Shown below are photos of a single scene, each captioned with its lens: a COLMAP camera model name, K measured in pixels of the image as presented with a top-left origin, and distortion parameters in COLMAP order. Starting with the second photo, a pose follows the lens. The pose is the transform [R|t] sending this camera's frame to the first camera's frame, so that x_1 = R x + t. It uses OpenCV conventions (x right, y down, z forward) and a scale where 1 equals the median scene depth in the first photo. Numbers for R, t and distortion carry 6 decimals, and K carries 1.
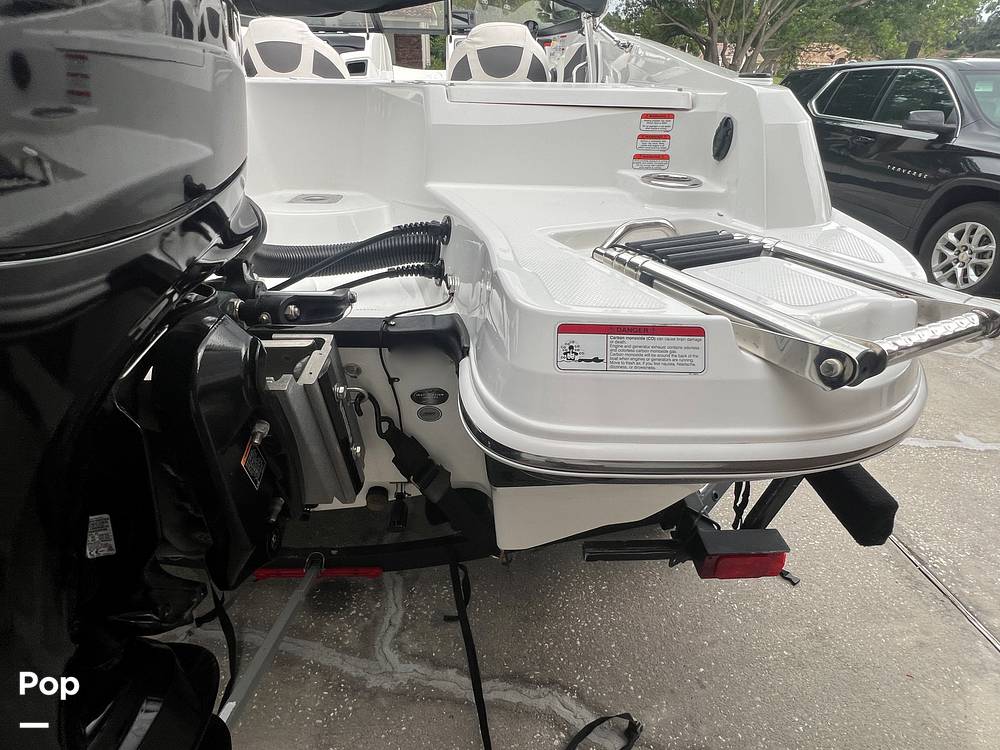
lens RADIAL K [[518.6, 0, 495.1], [0, 518.6, 375.8], [0, 0, 1]] dist [-0.005621, 0.000076]
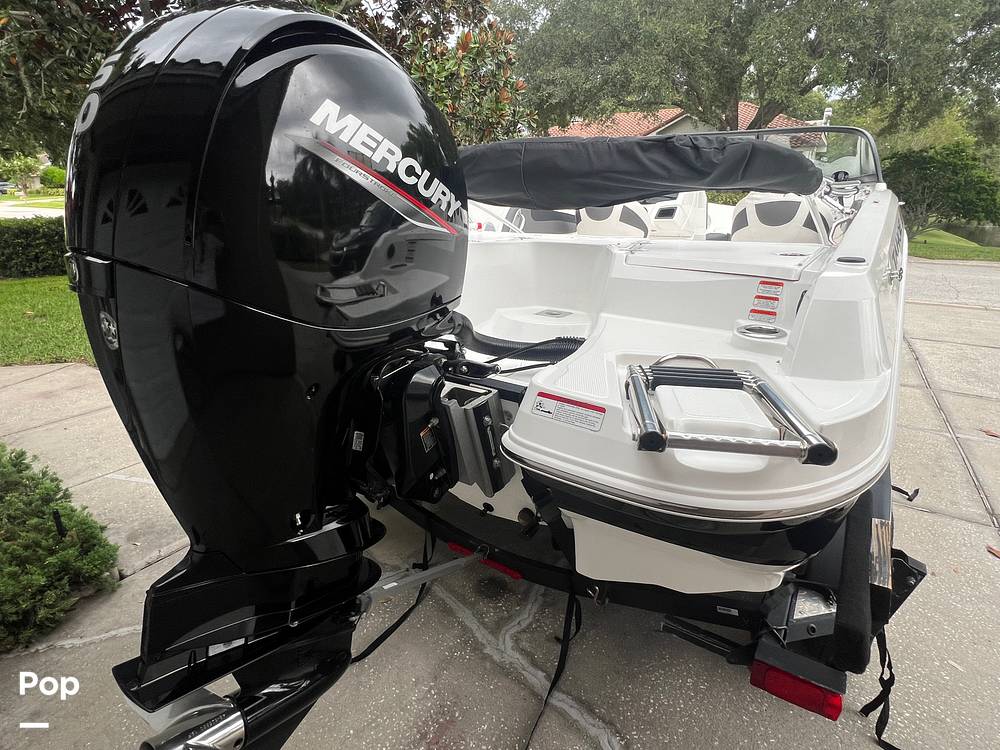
lens RADIAL K [[514.7, 0, 496.9], [0, 514.7, 375.6], [0, 0, 1]] dist [-0.002874, 0.000711]
pose [[0.806053, 0.175563, -0.565205, 0.432288], [-0.282567, 0.953276, -0.106871, 0.039613], [0.520034, 0.245852, 0.817999, -0.285856]]
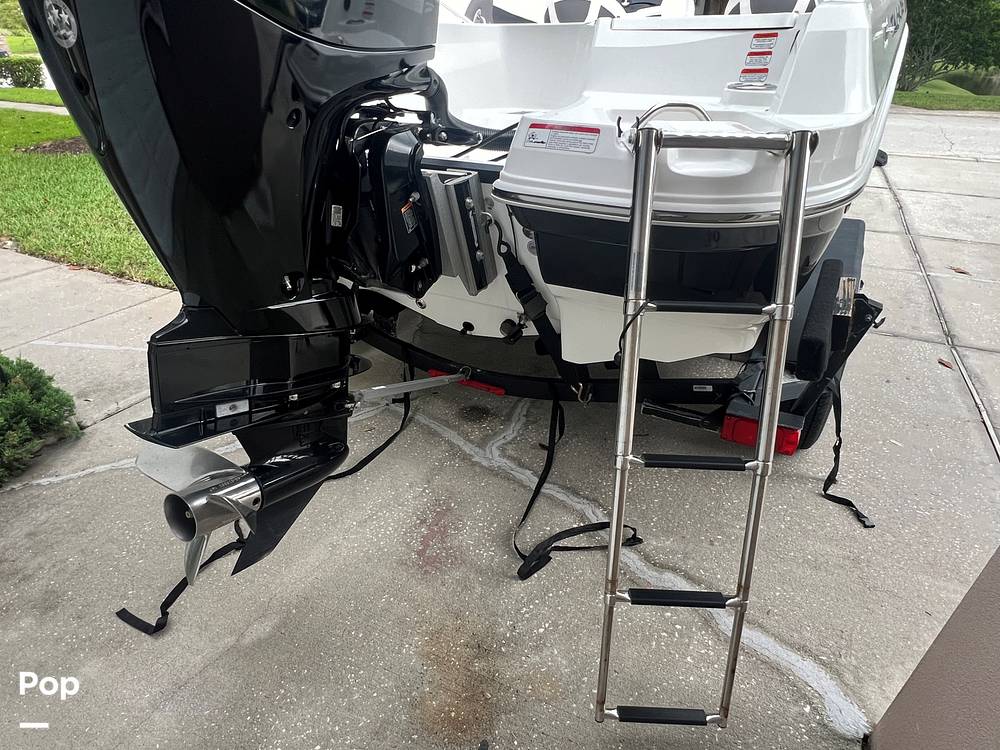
lens RADIAL K [[566.4, 0, 507.1], [0, 566.4, 411.3], [0, 0, 1]] dist [-0.007065, 0.003394]
pose [[0.862033, 0.259476, -0.435397, 0.488804], [-0.238061, 0.965650, 0.104150, 0.290961], [0.447465, 0.013871, 0.894194, -0.361495]]
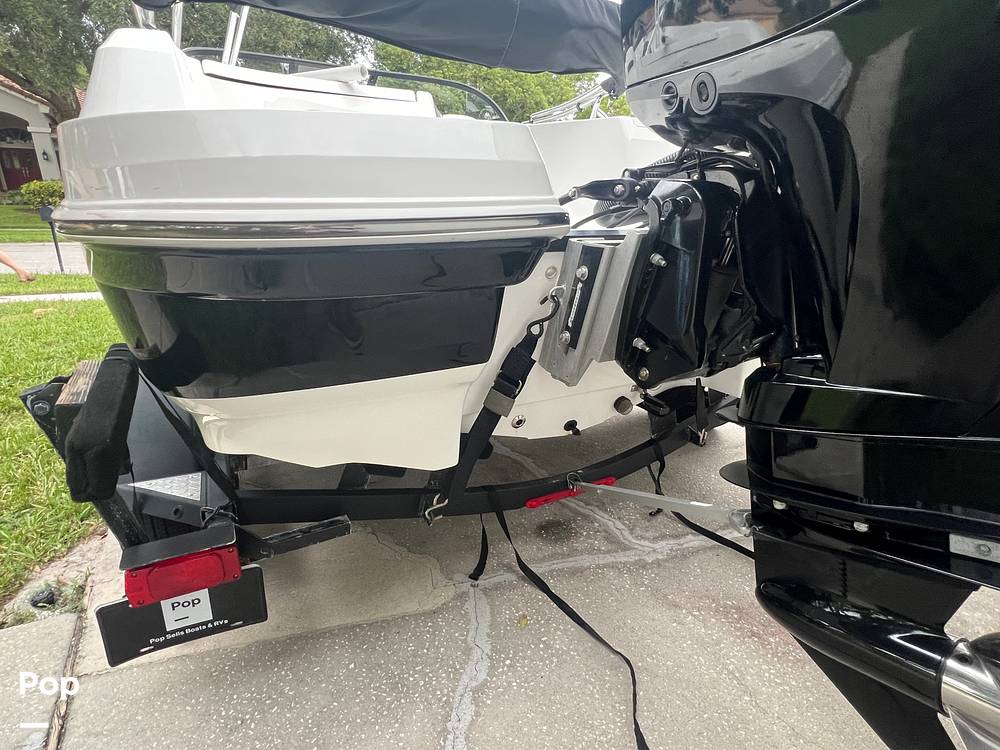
lens RADIAL K [[518.6, 0, 495.1], [0, 518.6, 375.8], [0, 0, 1]] dist [-0.005621, 0.000076]
pose [[0.895396, -0.142027, 0.422013, -1.045008], [0.220720, 0.964702, -0.143641, 0.275410], [-0.386716, 0.221762, 0.895138, -0.056832]]
